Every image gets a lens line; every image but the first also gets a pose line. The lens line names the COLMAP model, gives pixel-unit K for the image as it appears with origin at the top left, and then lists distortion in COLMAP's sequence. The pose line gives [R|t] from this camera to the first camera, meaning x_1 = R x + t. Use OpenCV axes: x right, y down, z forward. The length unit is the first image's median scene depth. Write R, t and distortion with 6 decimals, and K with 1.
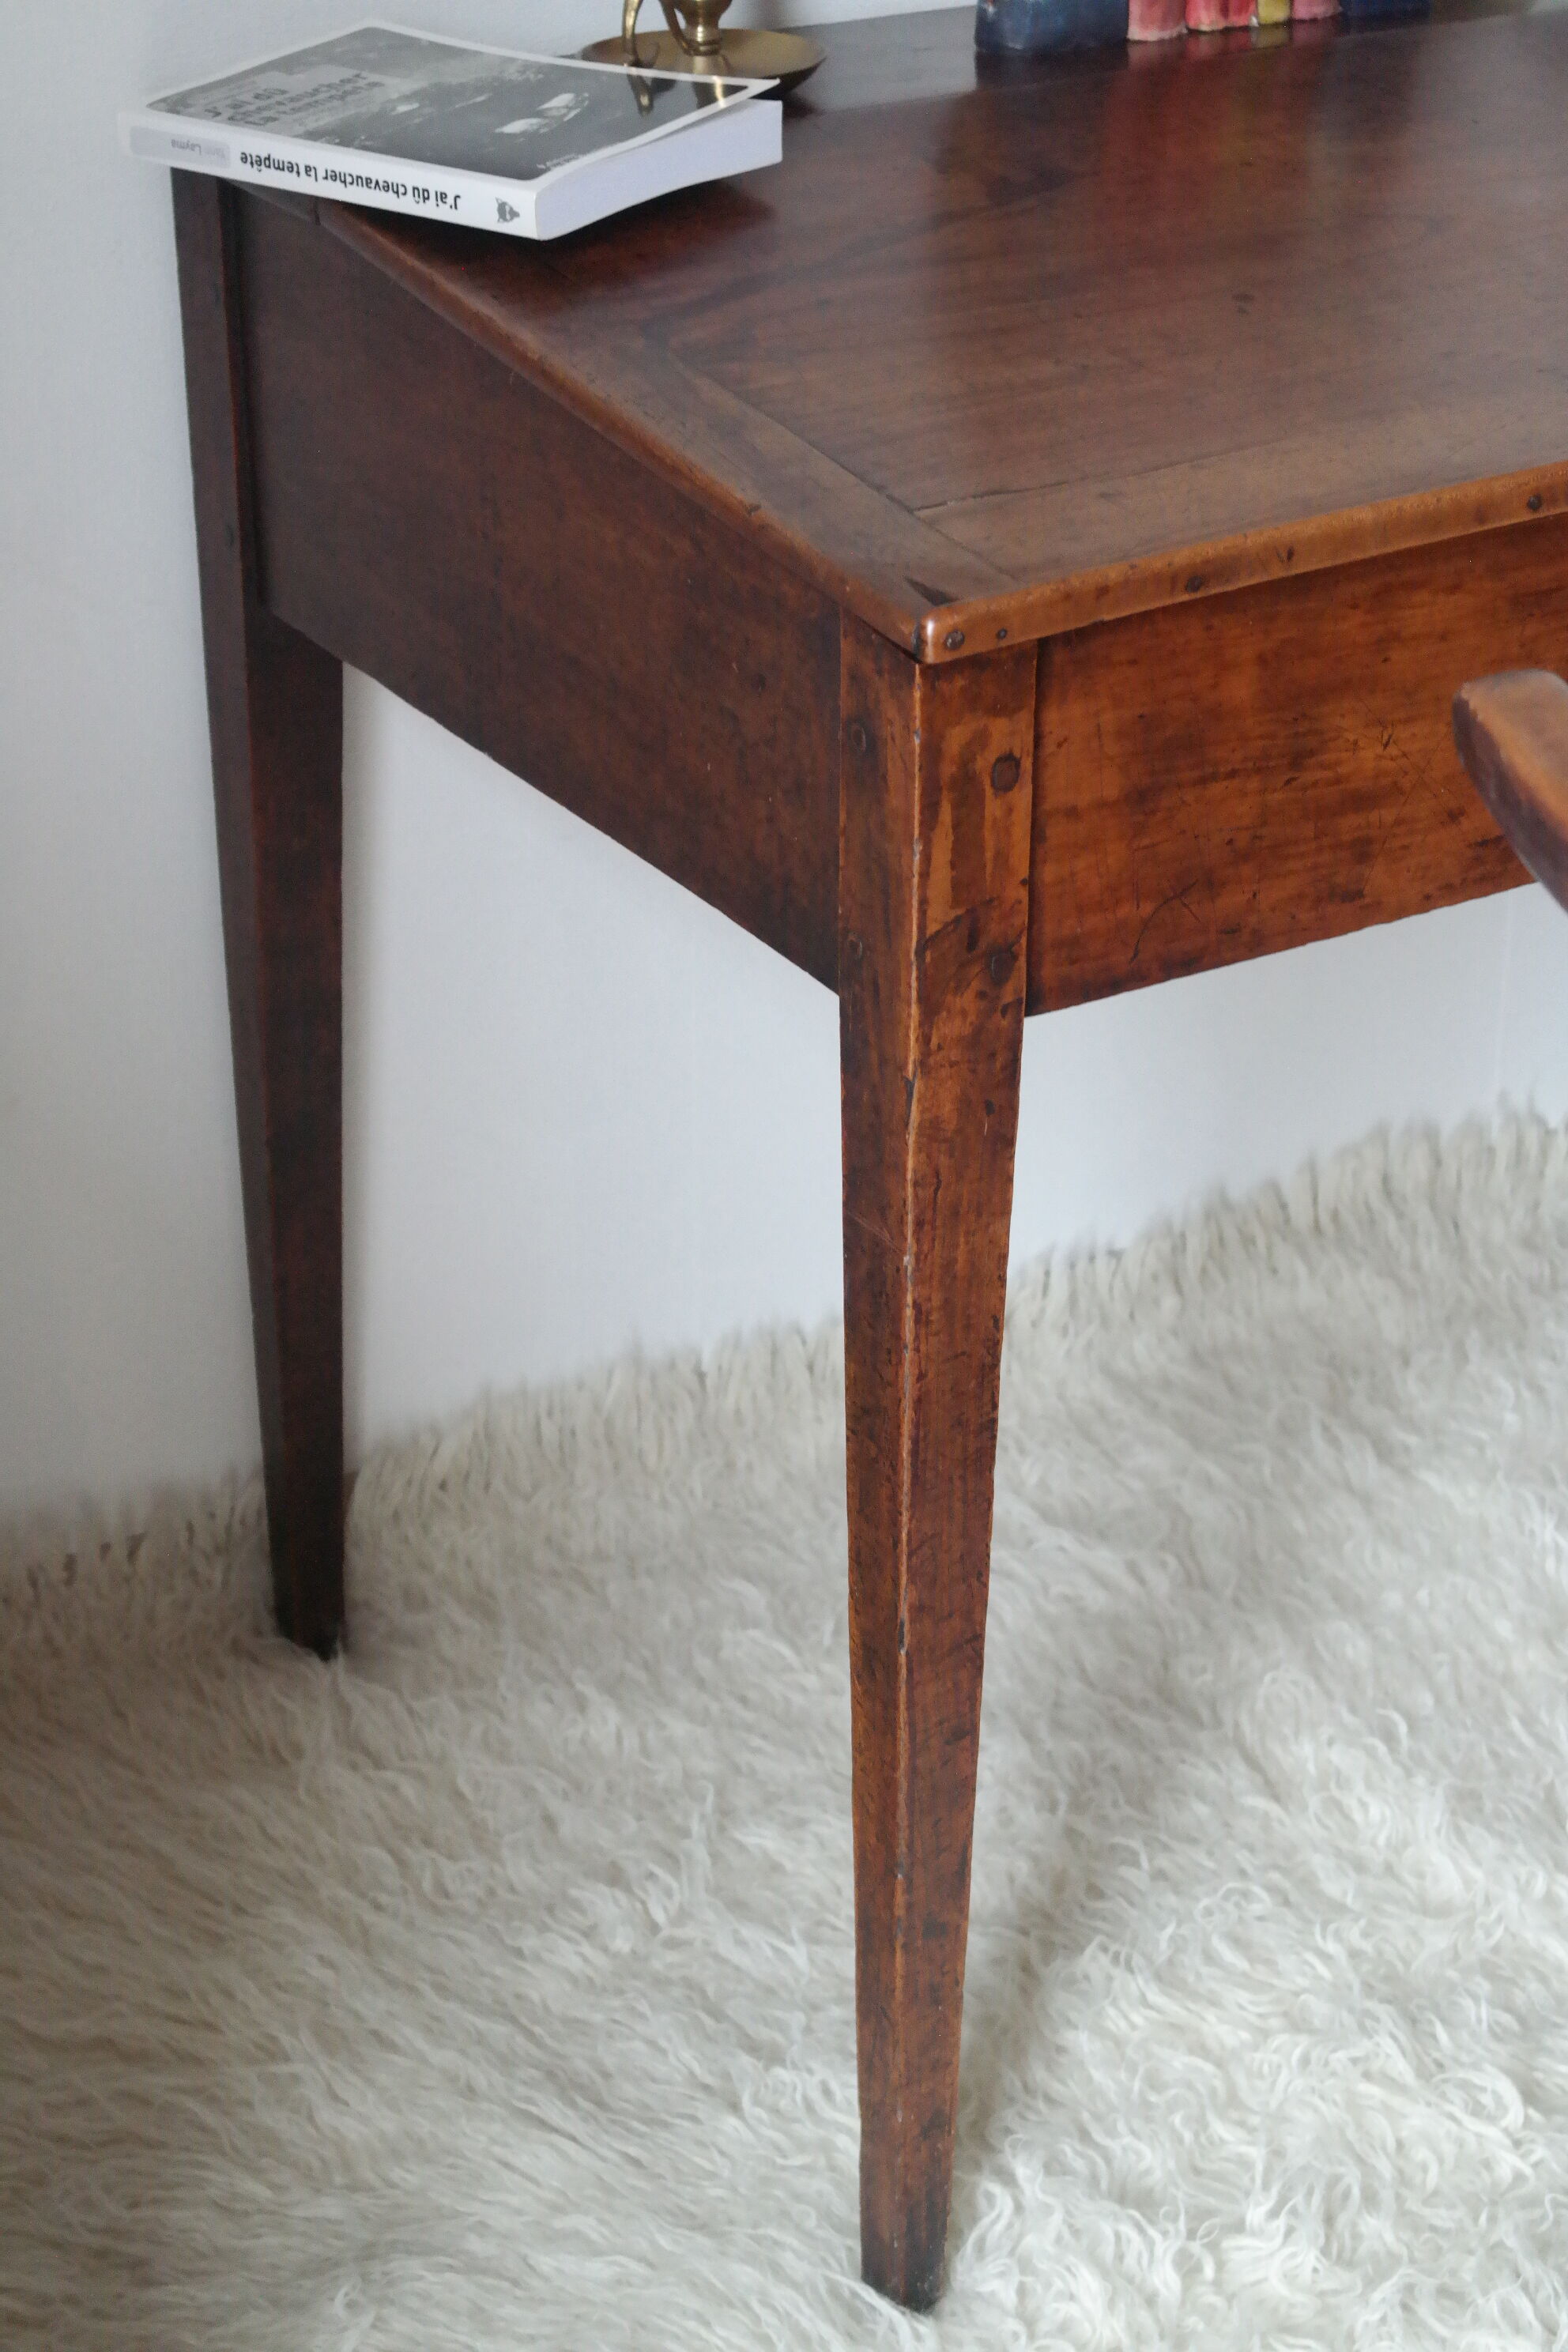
lens RADIAL K [[4269.2, 0, 721.0], [0, 4269.2, 1227.3], [0, 0, 1]] dist [-0.038803, 0.000000]
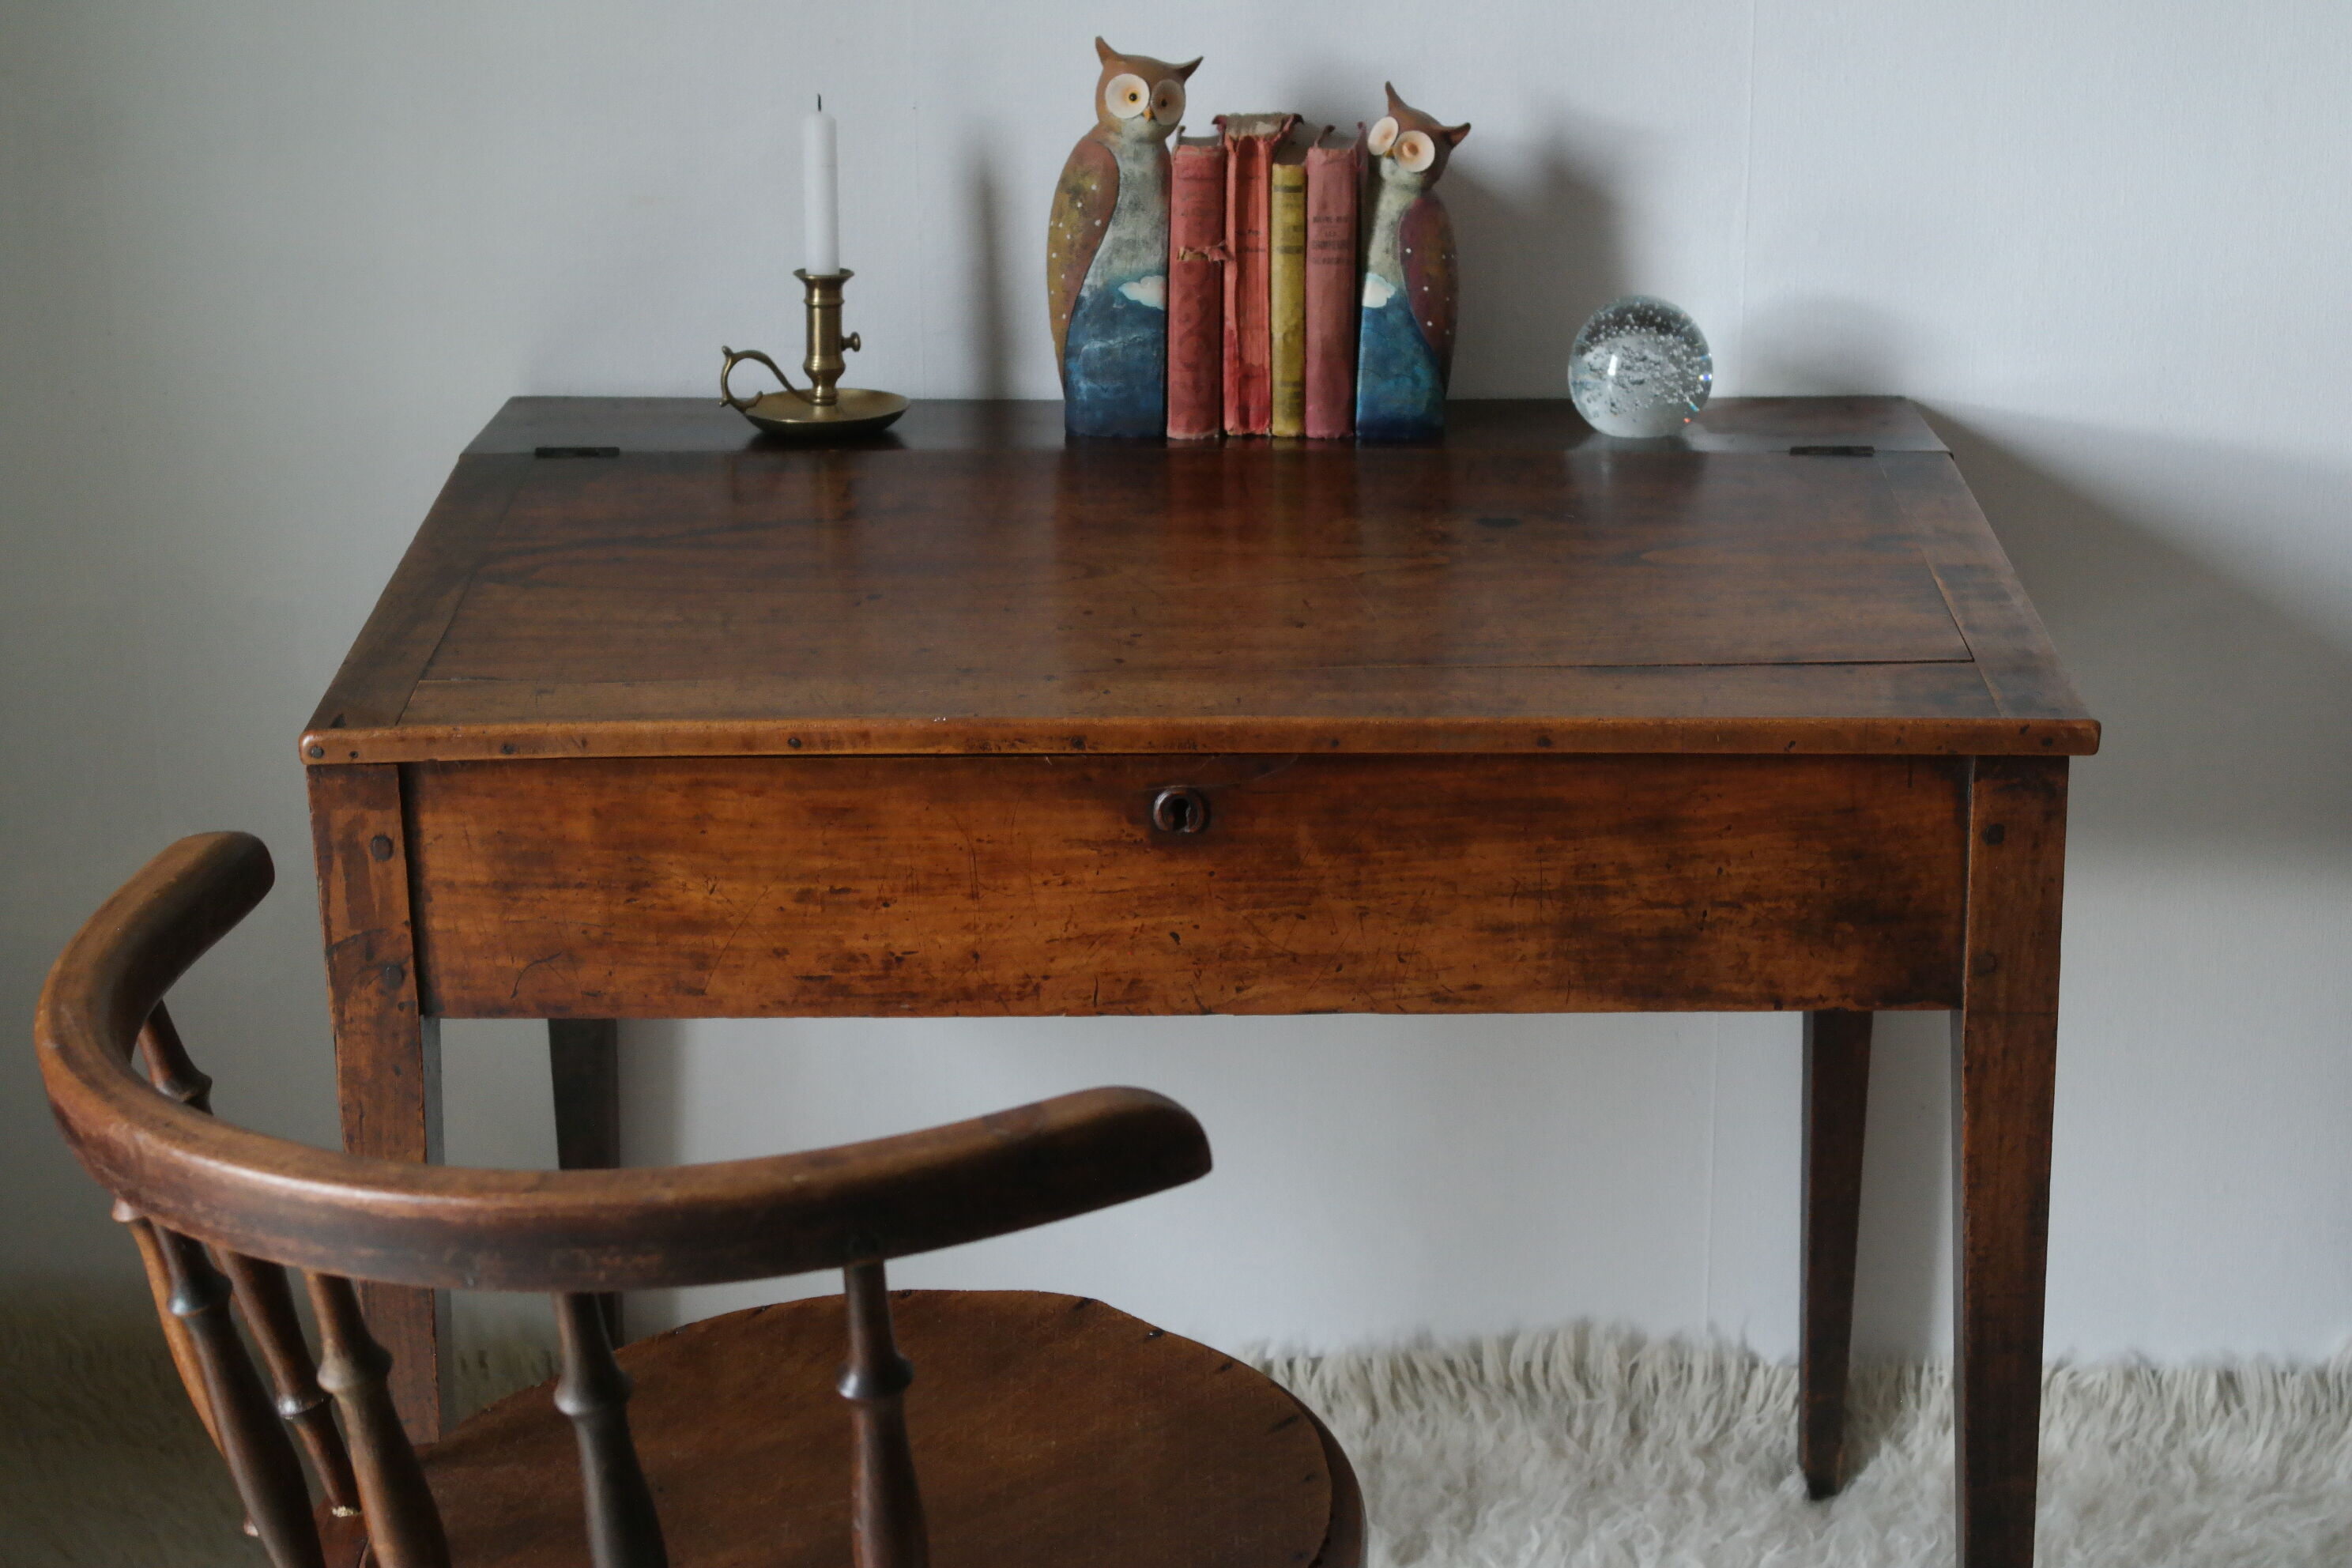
lens RADIAL K [[3654.4, 0, 1116.7], [0, 3654.4, 758.2], [0, 0, 1]] dist [0.021630, 0.000000]
pose [[0.845155, 0.159785, -0.510080, 0.922592], [-0.244749, 0.964043, -0.103536, -0.062891], [0.475195, 0.212346, 0.853873, -0.010692]]
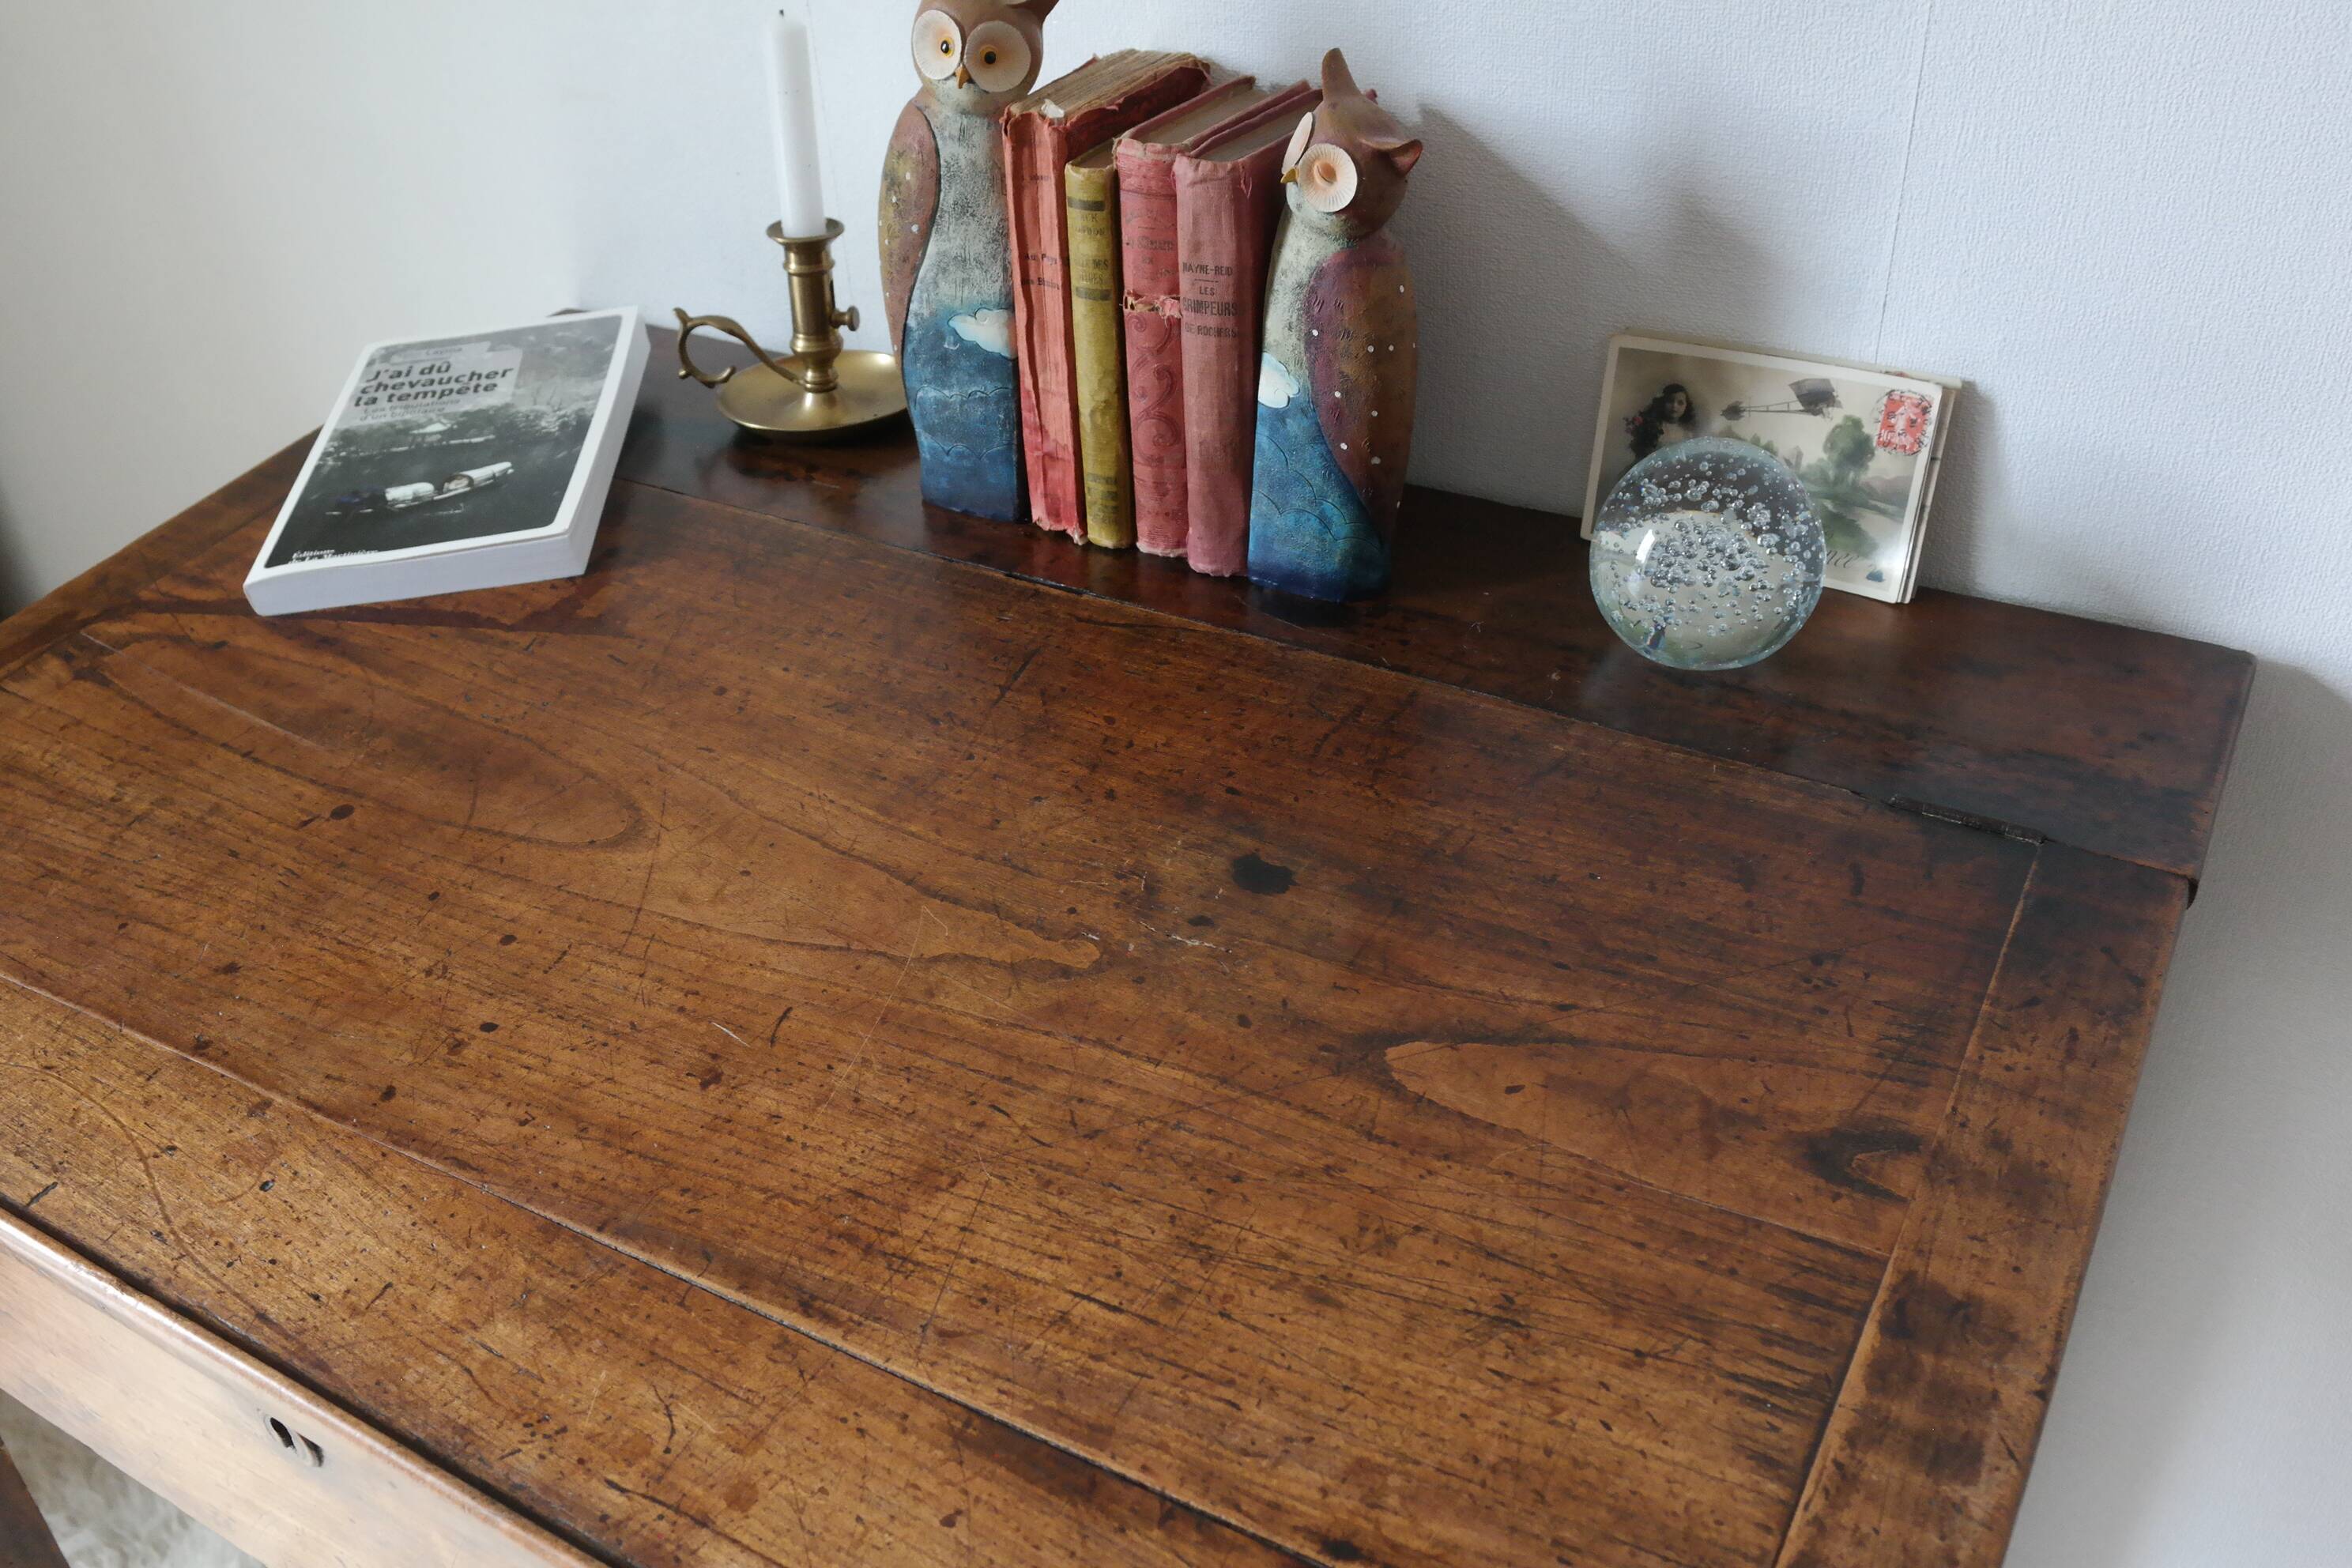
lens RADIAL K [[1966.9, 0, 1155.3], [0, 1966.9, 792.6], [0, 0, 1]] dist [-0.010931, 0.013256]
pose [[0.482206, 0.475054, -0.736071, 0.625882], [-0.369126, 0.872159, 0.321067, -0.495831], [0.794496, 0.116882, 0.595915, 0.964775]]
